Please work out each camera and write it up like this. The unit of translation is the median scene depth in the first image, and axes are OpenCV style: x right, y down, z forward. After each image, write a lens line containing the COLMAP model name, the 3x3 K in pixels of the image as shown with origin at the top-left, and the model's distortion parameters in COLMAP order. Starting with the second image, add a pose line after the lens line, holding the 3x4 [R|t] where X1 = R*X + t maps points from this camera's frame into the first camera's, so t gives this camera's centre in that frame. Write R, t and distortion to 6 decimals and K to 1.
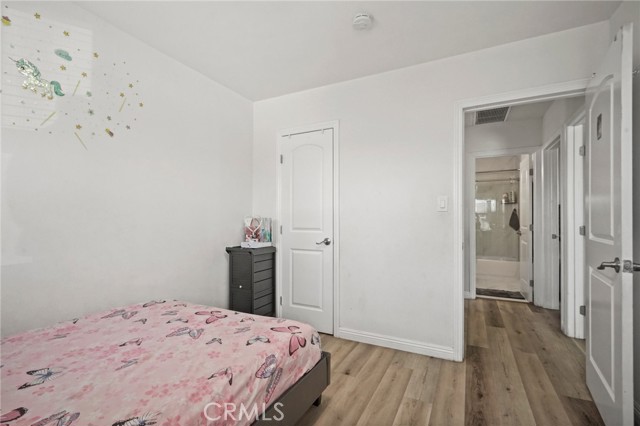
lens RADIAL K [[292.0, 0, 322.3], [0, 292.0, 218.7], [0, 0, 1]] dist [-0.005924, -0.000063]
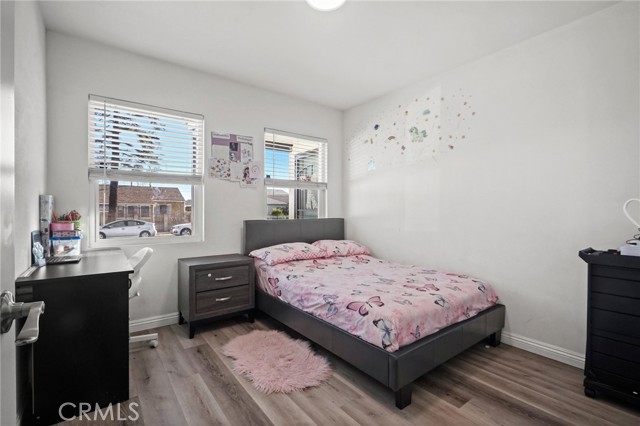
lens RADIAL K [[292.0, 0, 321.0], [0, 292.0, 213.4], [0, 0, 1]] dist [-0.005924, -0.000063]
pose [[-0.437899, 0.004869, -0.899011, 0.941780], [0.006464, 0.999977, 0.002268, 0.021700], [0.899001, -0.004818, -0.437920, 1.210997]]
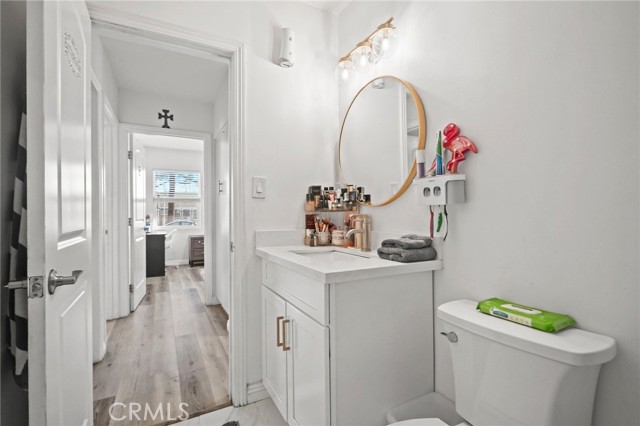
lens RADIAL K [[292.0, 0, 322.2], [0, 292.0, 211.6], [0, 0, 1]] dist [-0.005924, -0.000063]
pose [[-0.564425, 0.003020, -0.825479, 2.530293], [0.016464, 0.999836, -0.007600, 0.025049], [0.825320, -0.017880, -0.564382, 4.532782]]
